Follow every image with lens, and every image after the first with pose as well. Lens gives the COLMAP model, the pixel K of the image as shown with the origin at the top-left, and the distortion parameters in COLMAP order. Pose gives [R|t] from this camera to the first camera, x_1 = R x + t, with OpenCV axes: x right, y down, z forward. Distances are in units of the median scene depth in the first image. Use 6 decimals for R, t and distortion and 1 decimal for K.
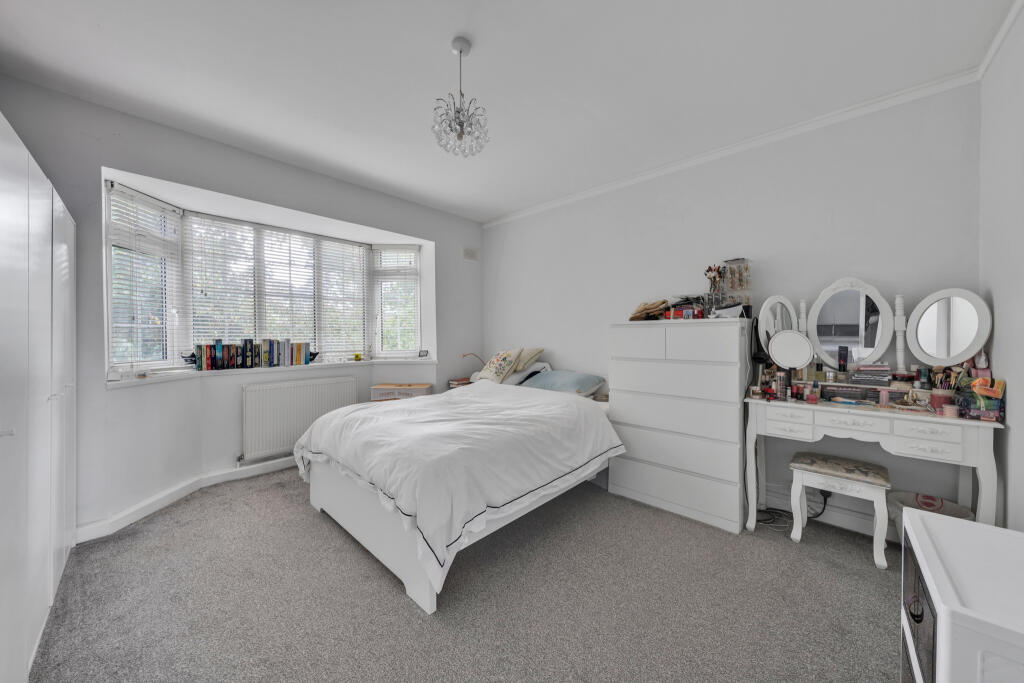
lens RADIAL K [[350.4, 0, 511.9], [0, 350.4, 336.9], [0, 0, 1]] dist [-0.000903, 0.000007]
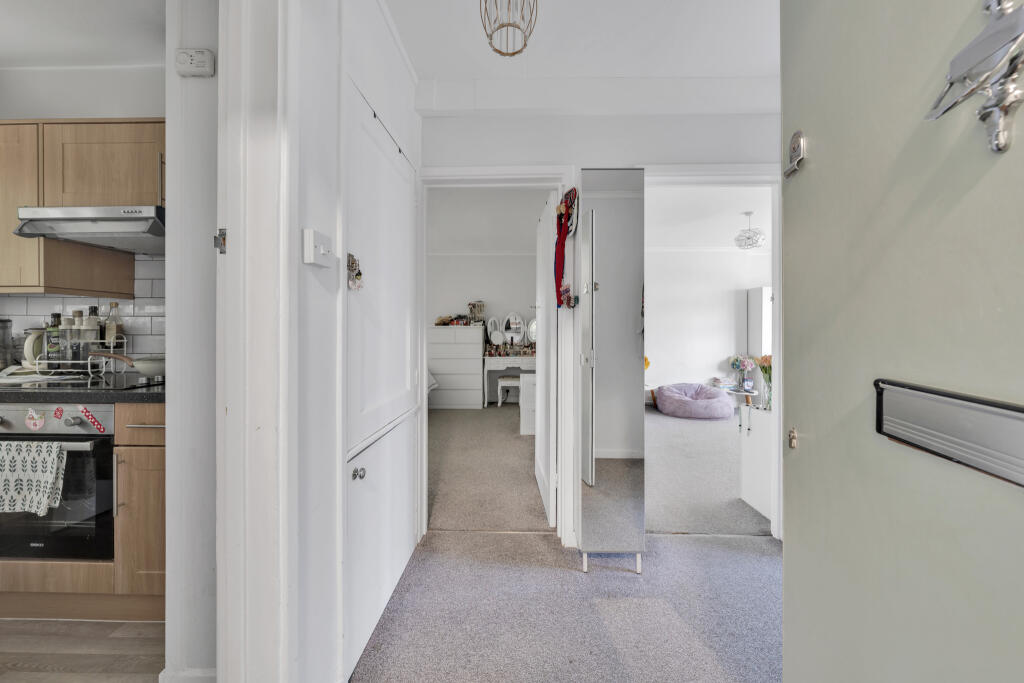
lens RADIAL K [[350.4, 0, 512.3], [0, 350.4, 336.5], [0, 0, 1]] dist [-0.000903, 0.000007]
pose [[0.745312, -0.003456, 0.666707, -0.547855], [0.003399, 0.999993, 0.001383, 0.013644], [-0.666707, 0.001235, 0.745319, -0.650225]]
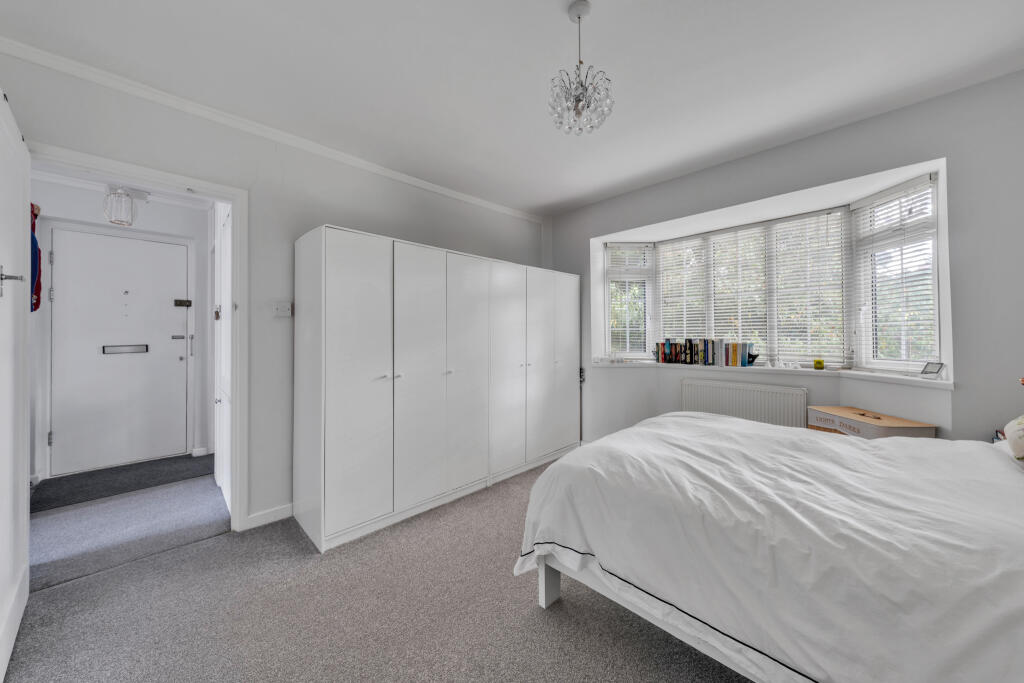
lens RADIAL K [[350.4, 0, 515.7], [0, 350.4, 332.5], [0, 0, 1]] dist [-0.000903, 0.000007]
pose [[-0.027303, -0.007705, -0.999598, 0.429639], [-0.002444, 0.999968, -0.007641, -0.004037], [0.999624, 0.002234, -0.027321, 0.501494]]
